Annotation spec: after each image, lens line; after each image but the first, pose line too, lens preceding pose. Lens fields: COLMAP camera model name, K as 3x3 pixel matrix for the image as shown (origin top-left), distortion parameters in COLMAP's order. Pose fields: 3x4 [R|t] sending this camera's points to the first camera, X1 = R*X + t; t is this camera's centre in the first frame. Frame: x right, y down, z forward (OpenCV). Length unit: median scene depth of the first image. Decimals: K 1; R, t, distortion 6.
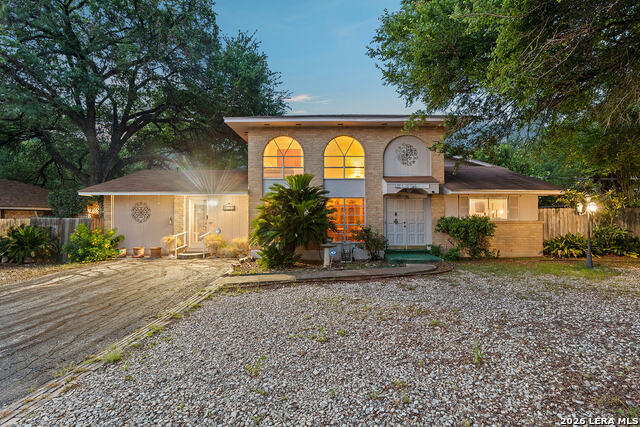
lens RADIAL K [[327.4, 0, 320.3], [0, 327.4, 214.0], [0, 0, 1]] dist [0.001050, 0.000047]
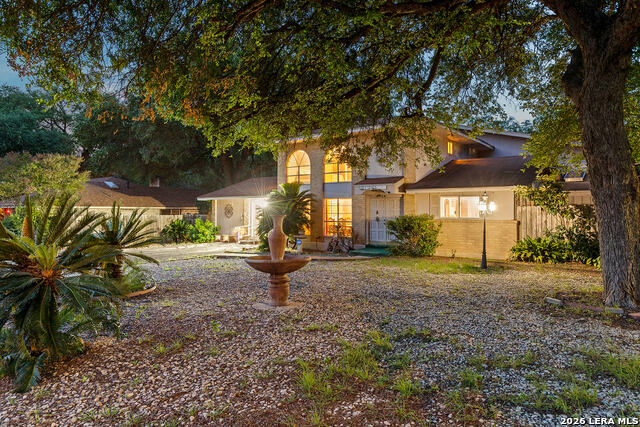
lens RADIAL K [[423.7, 0, 320.1], [0, 423.7, 213.4], [0, 0, 1]] dist [0.000496, 0.000059]
pose [[0.779019, 0.000970, -0.627000, 0.970954], [0.006045, 0.999941, 0.009058, -0.010903], [0.626971, -0.010847, 0.778967, -0.215284]]
